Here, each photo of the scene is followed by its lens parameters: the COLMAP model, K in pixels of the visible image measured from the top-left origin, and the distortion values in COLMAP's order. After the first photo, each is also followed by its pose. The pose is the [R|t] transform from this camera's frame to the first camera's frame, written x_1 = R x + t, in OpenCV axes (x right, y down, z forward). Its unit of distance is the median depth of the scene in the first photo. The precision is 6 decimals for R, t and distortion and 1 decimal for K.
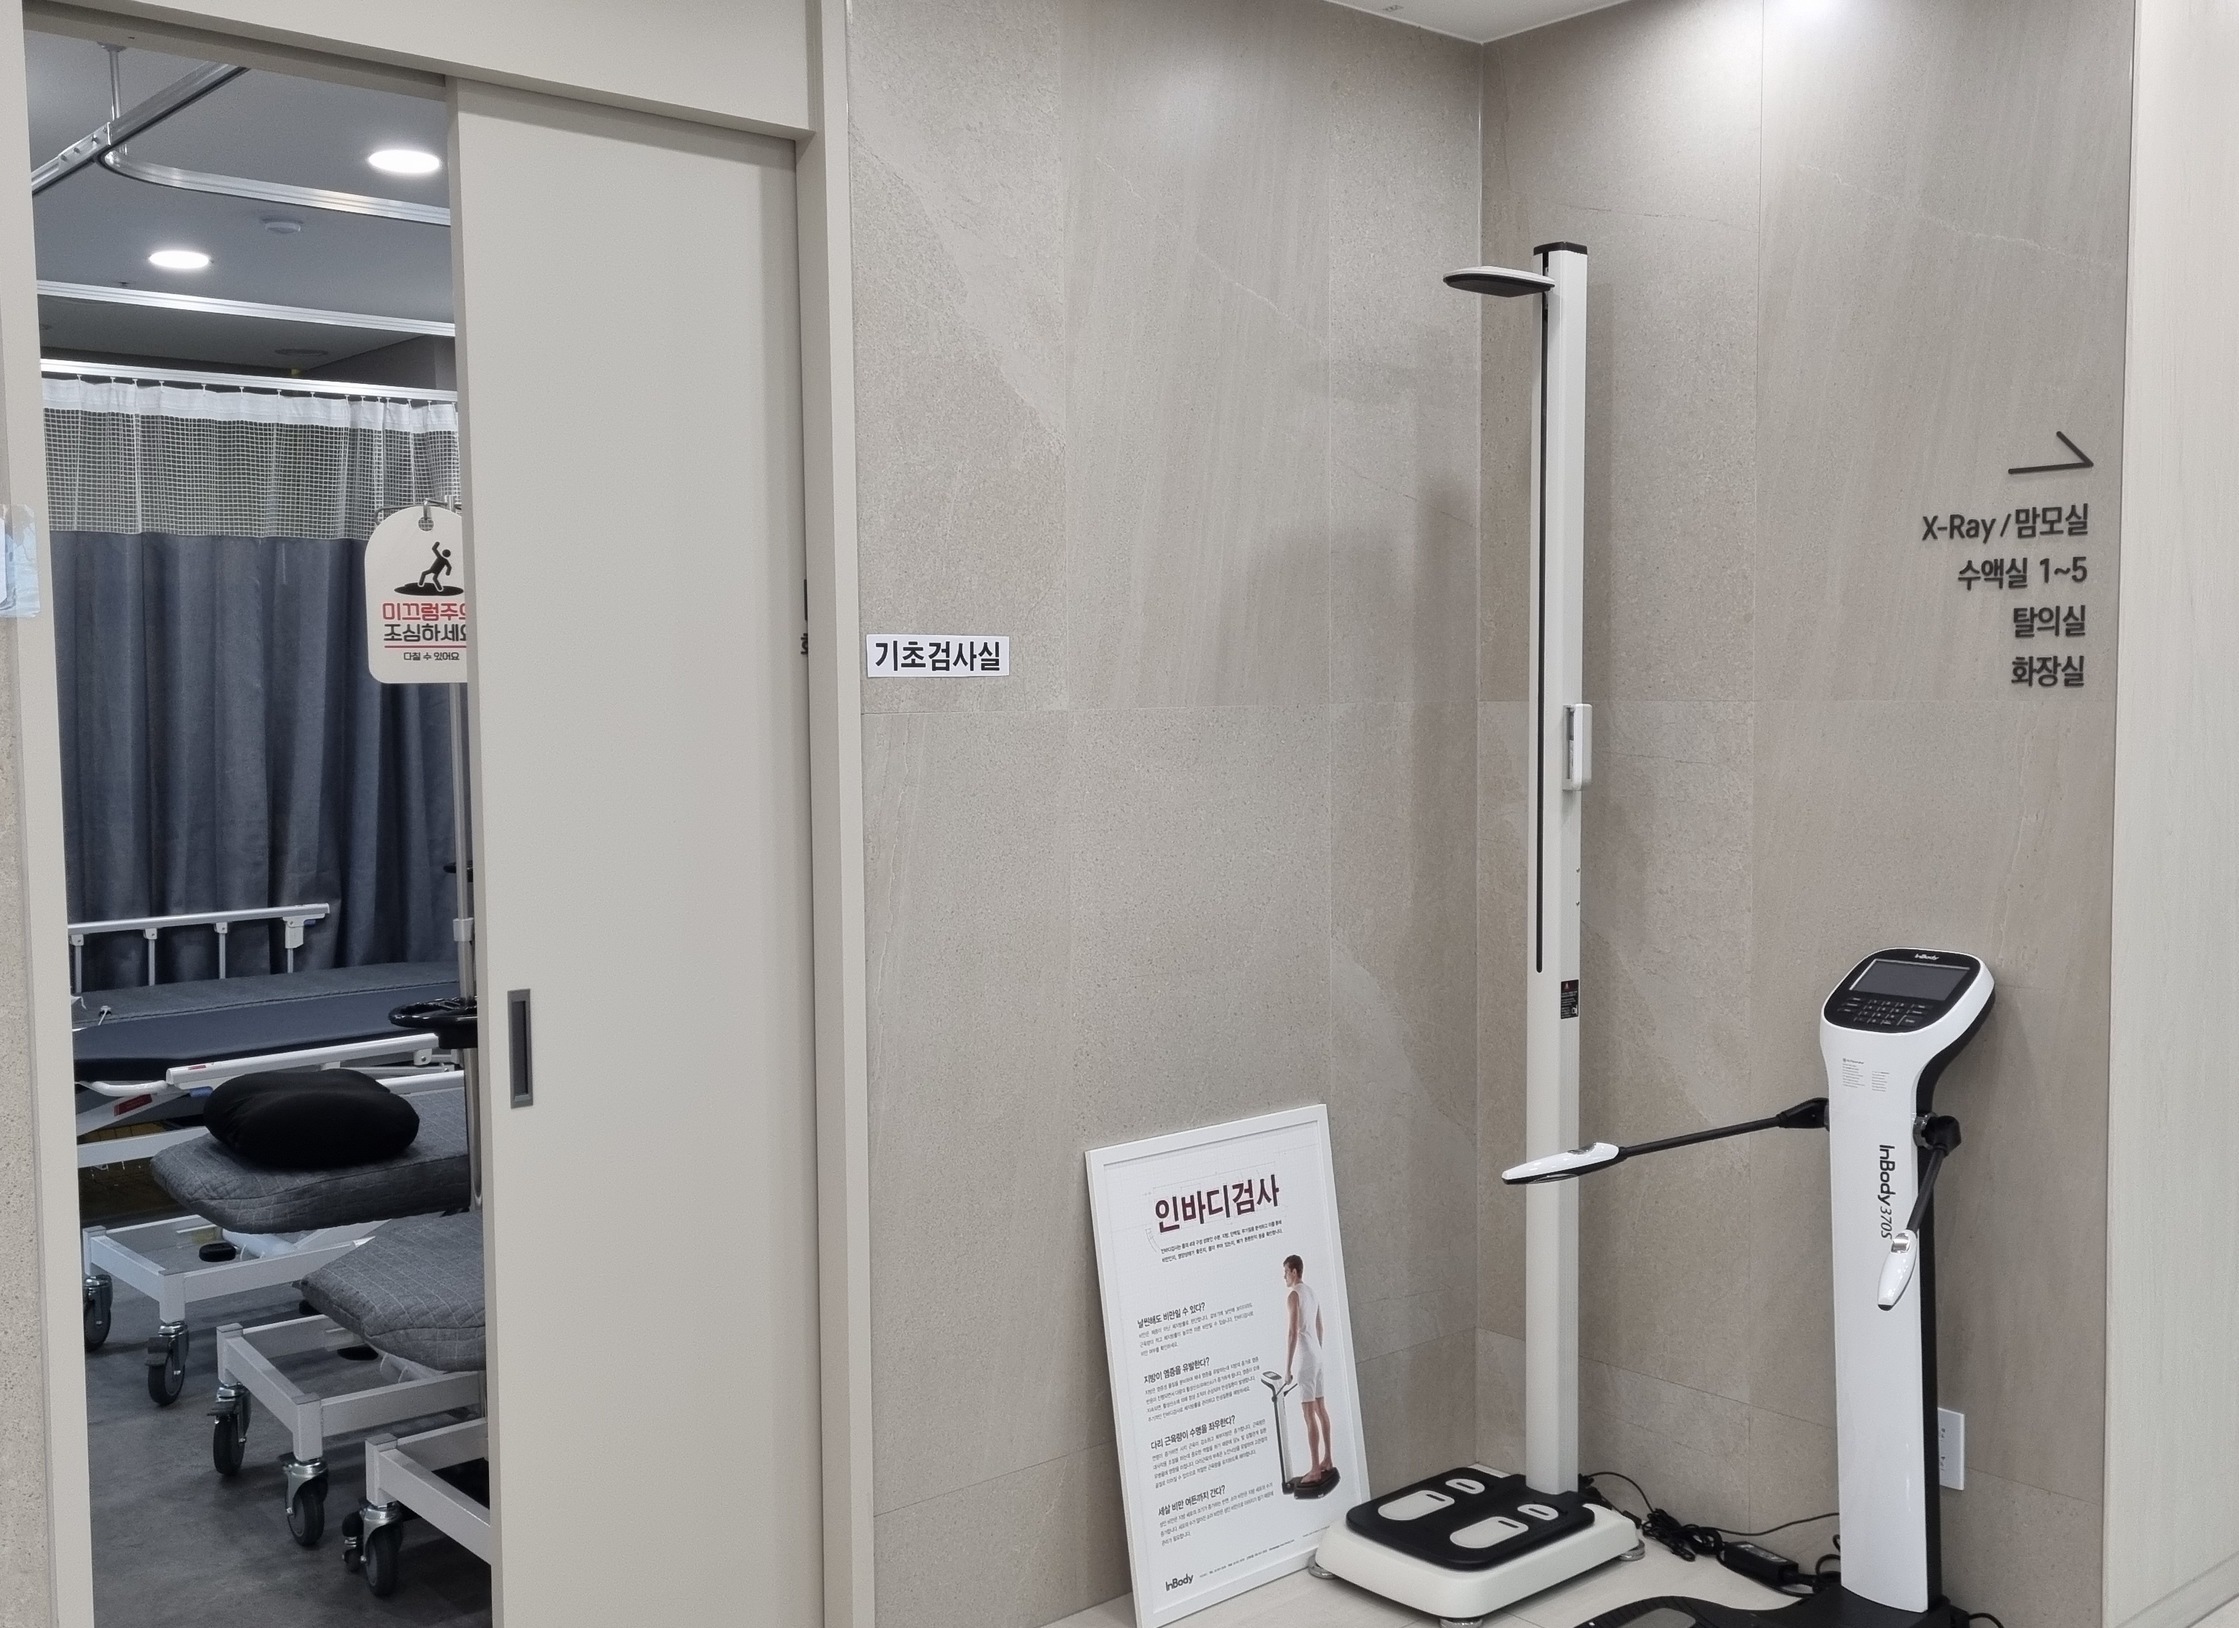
lens RADIAL K [[2160.3, 0, 1119.5], [0, 2160.3, 814.0], [0, 0, 1]] dist [0.051593, -0.005309]
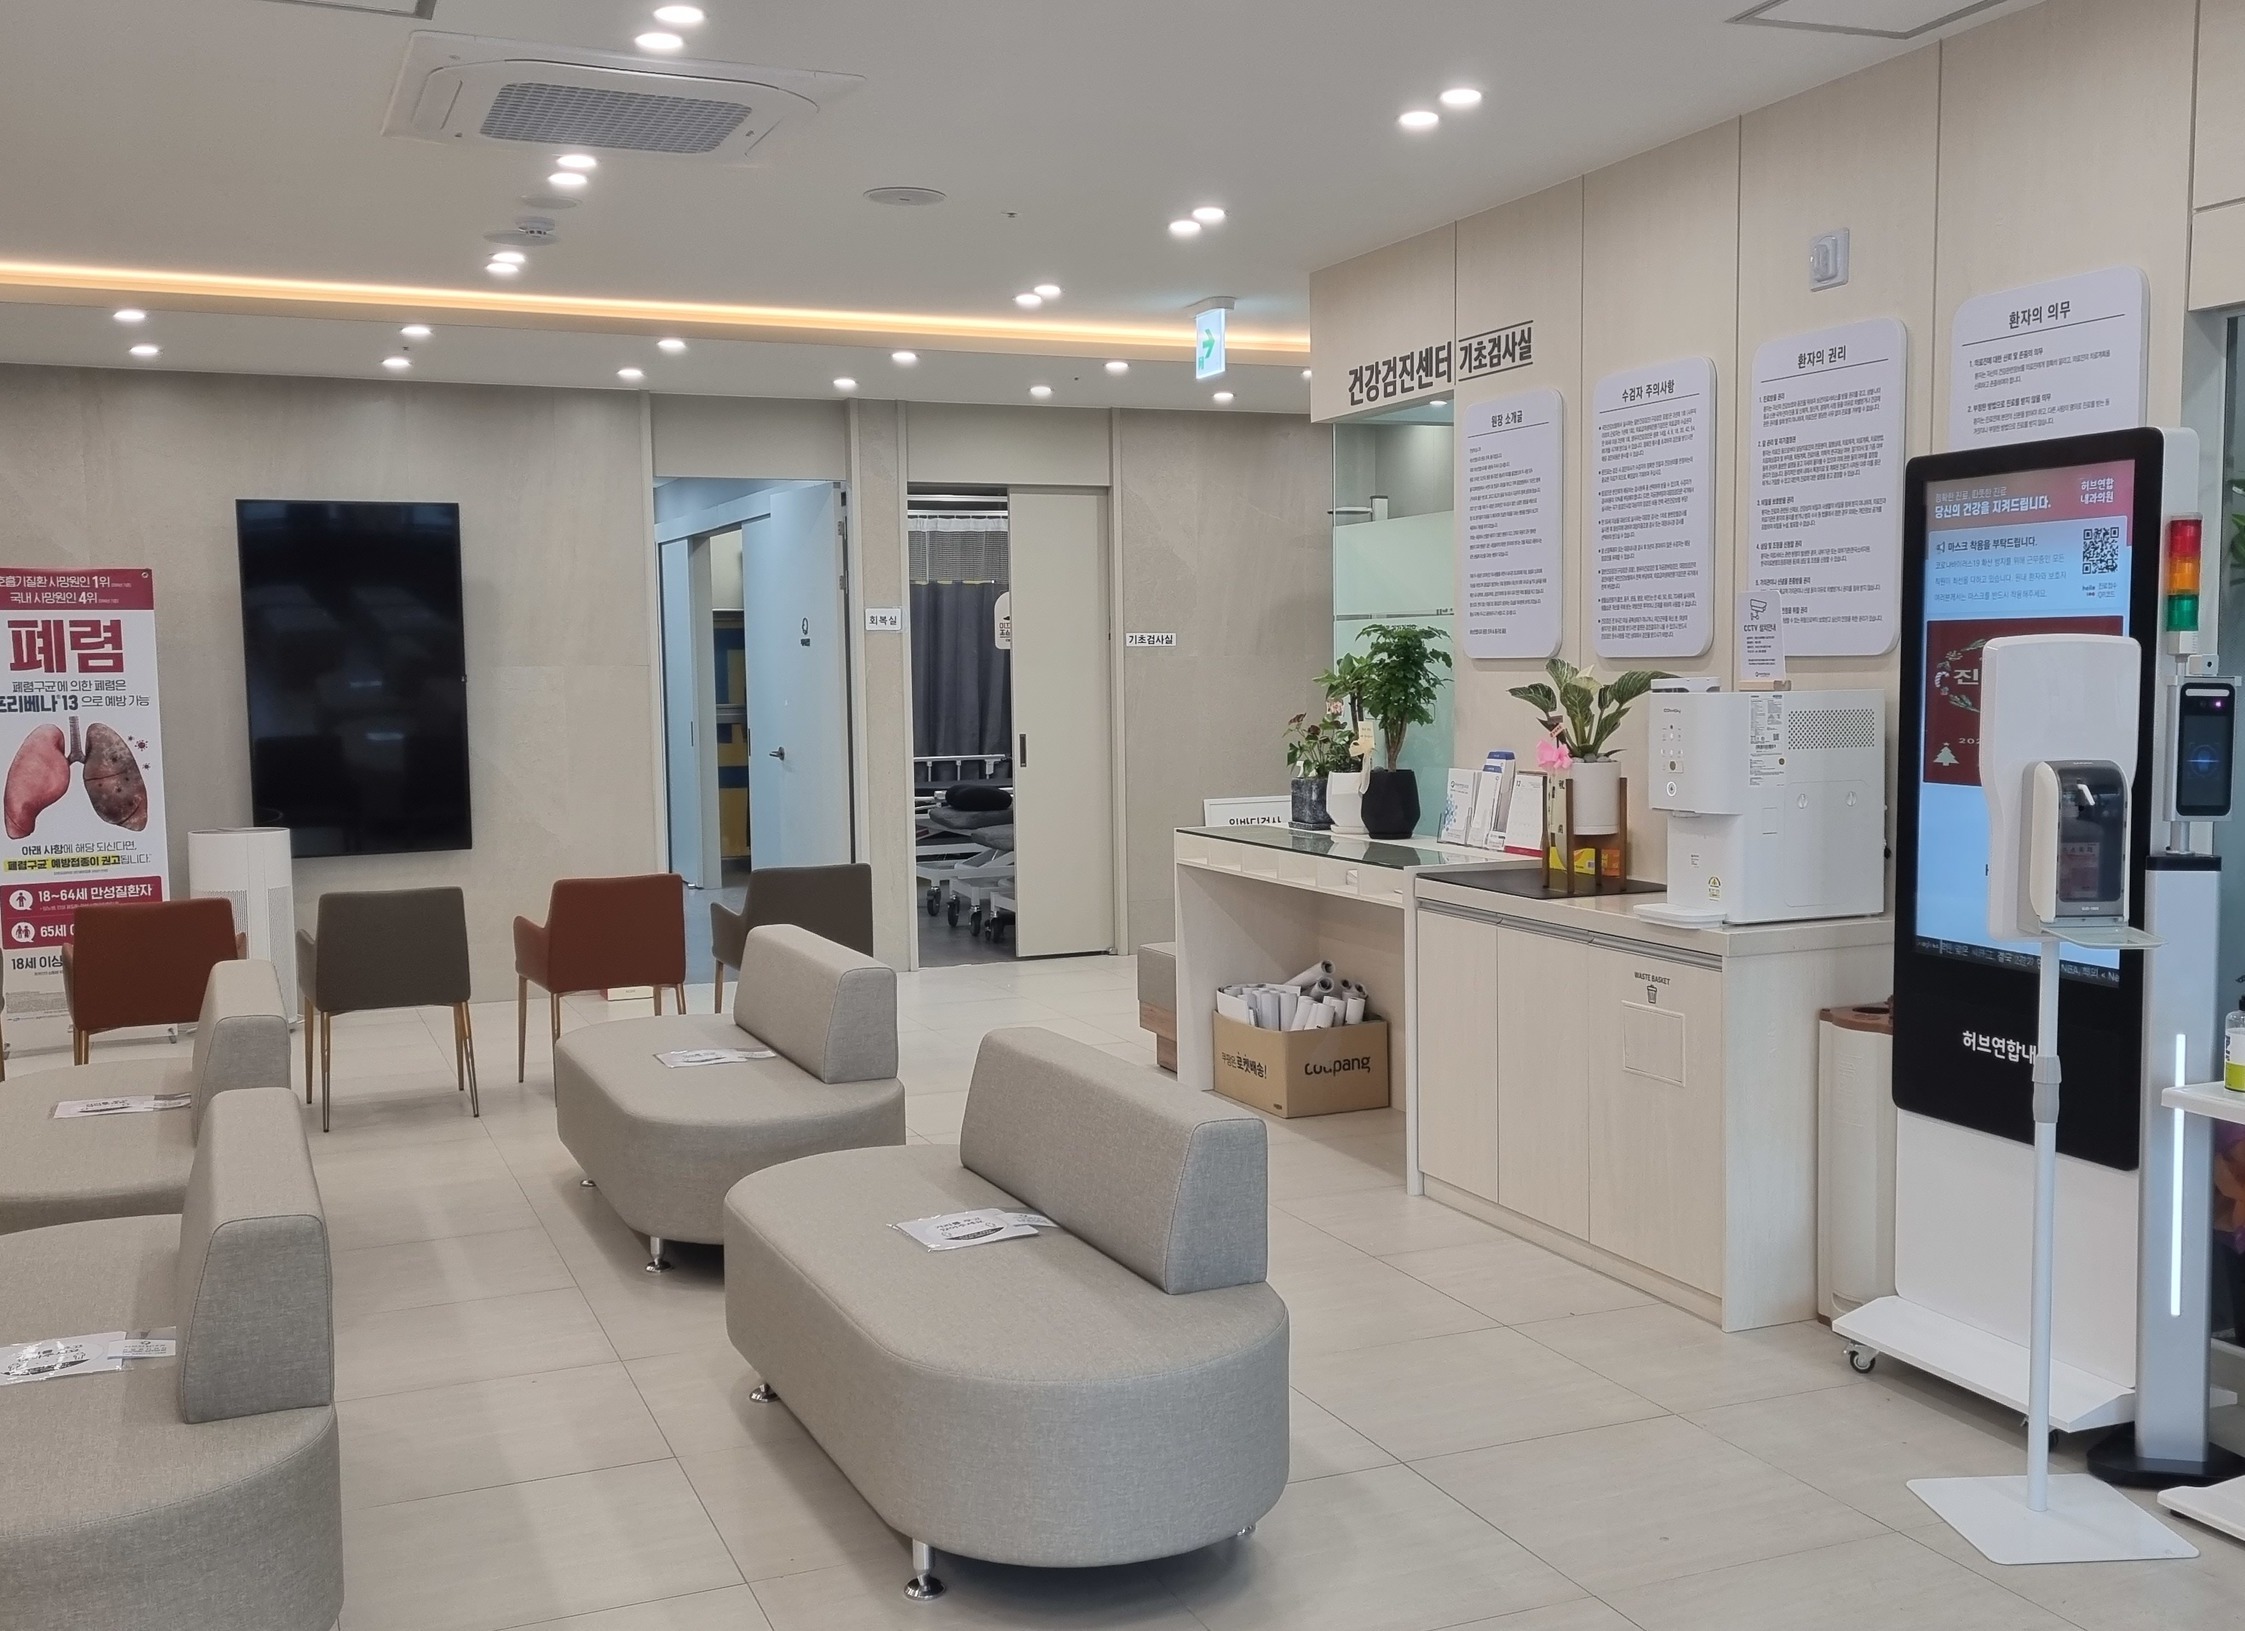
lens RADIAL K [[2166.1, 0, 1122.5], [0, 2166.1, 815.5], [0, 0, 1]] dist [0.051593, -0.005309]
pose [[0.946421, 0.020725, -0.322271, 0.473138], [-0.015985, 0.999722, 0.017349, 0.068842], [0.322541, -0.011268, 0.946489, -1.067871]]
